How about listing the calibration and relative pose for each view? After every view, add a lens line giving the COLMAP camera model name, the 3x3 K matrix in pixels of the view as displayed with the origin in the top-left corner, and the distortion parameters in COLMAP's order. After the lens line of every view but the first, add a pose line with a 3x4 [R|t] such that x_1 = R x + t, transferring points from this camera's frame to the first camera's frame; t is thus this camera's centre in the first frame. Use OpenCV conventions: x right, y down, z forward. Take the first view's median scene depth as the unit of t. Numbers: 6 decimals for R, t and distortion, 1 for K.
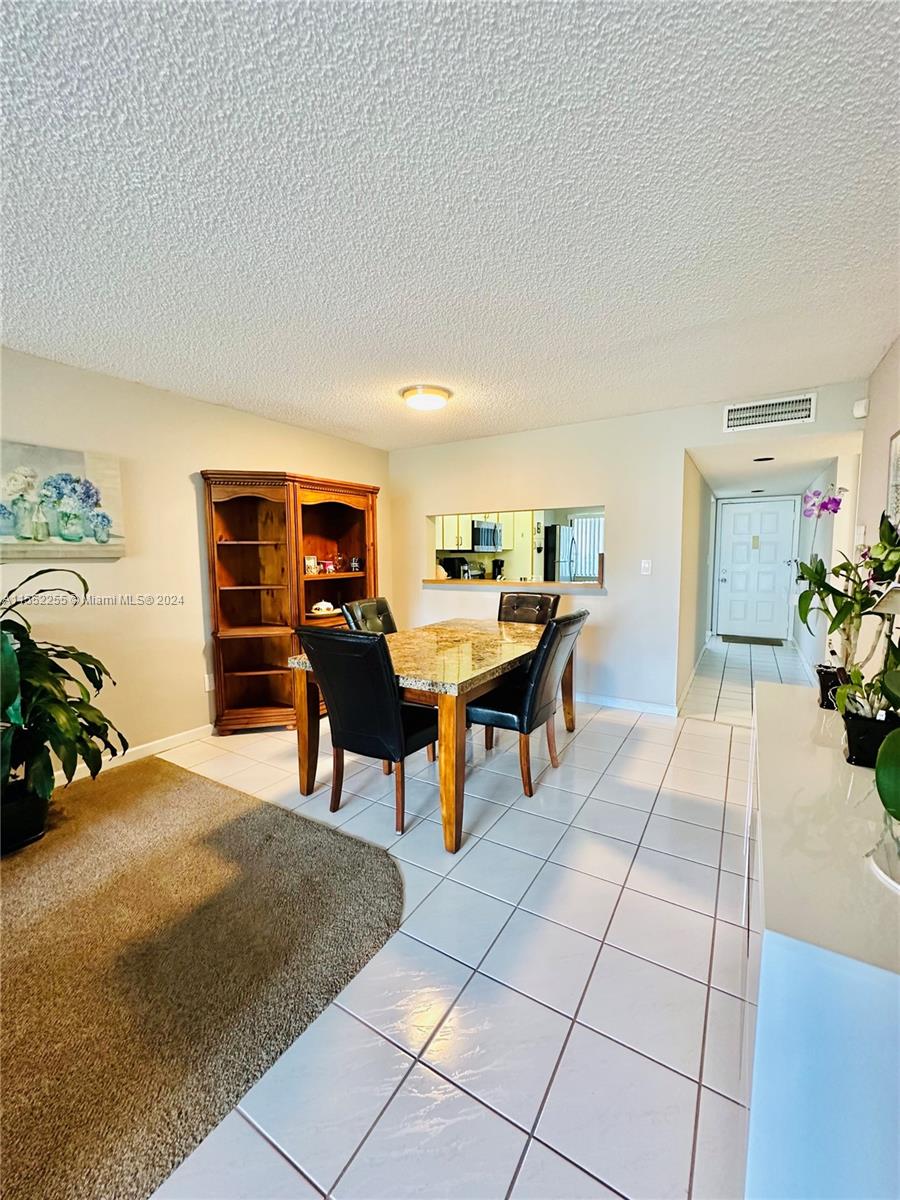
lens RADIAL K [[481.2, 0, 449.4], [0, 481.2, 597.8], [0, 0, 1]] dist [-0.002183, -0.000290]
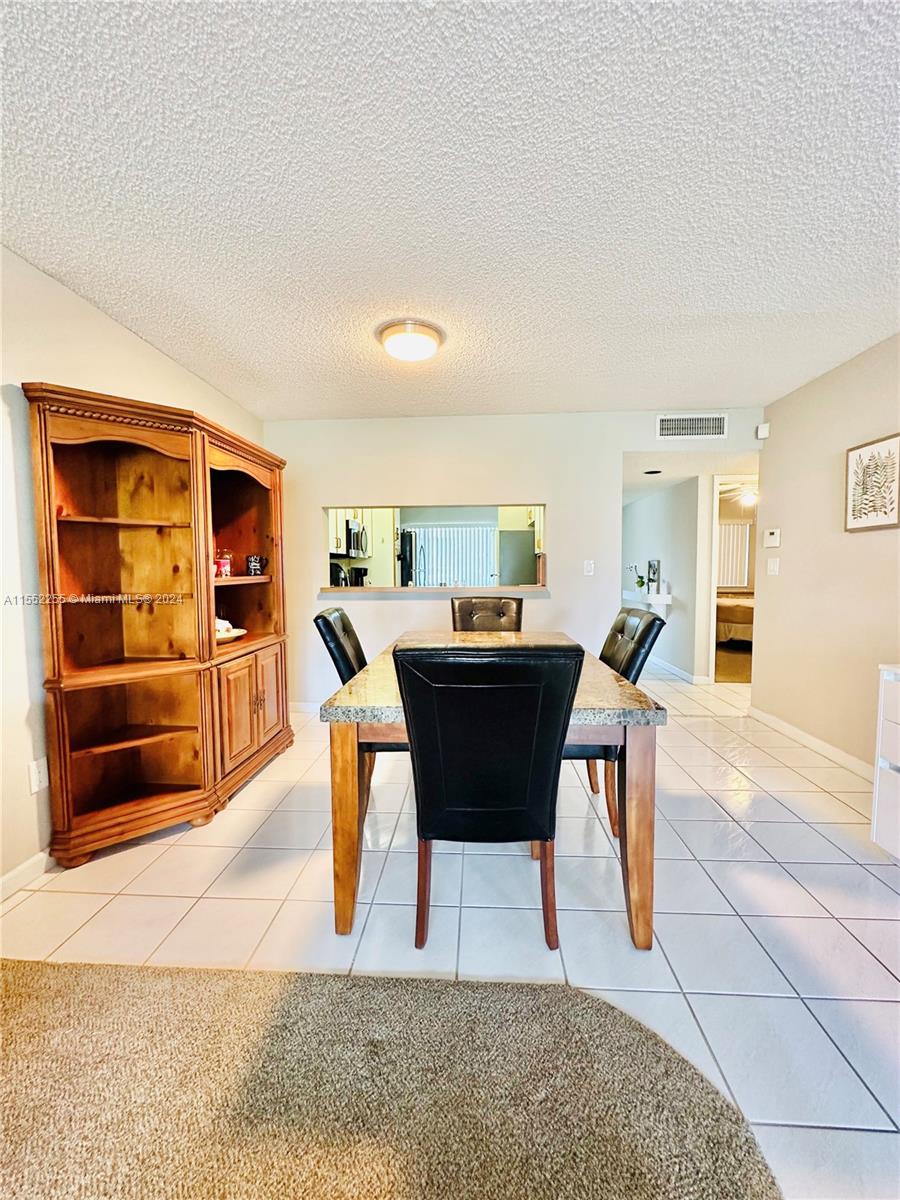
lens RADIAL K [[481.2, 0, 449.4], [0, 481.2, 597.8], [0, 0, 1]] dist [-0.002183, -0.000290]
pose [[0.879883, -0.026246, 0.474466, -0.339819], [0.043852, 0.998698, -0.026077, 0.011396], [-0.473163, 0.043751, 0.879888, 0.294392]]
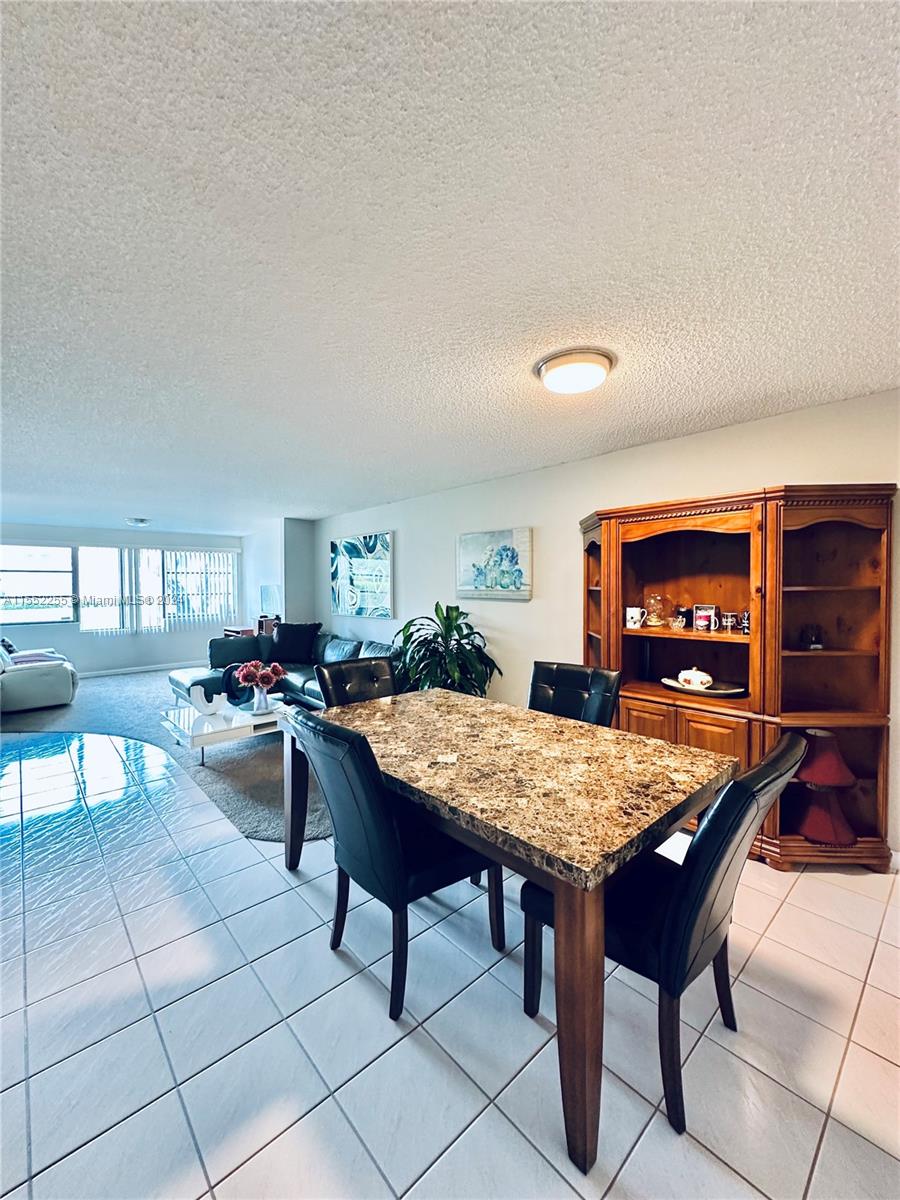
lens RADIAL K [[481.2, 0, 449.4], [0, 481.2, 597.8], [0, 0, 1]] dist [-0.002183, -0.000290]
pose [[-0.273906, 0.034210, -0.961148, 0.582134], [-0.081316, 0.994965, 0.058587, -0.125367], [0.958313, 0.094204, -0.269745, 0.959226]]
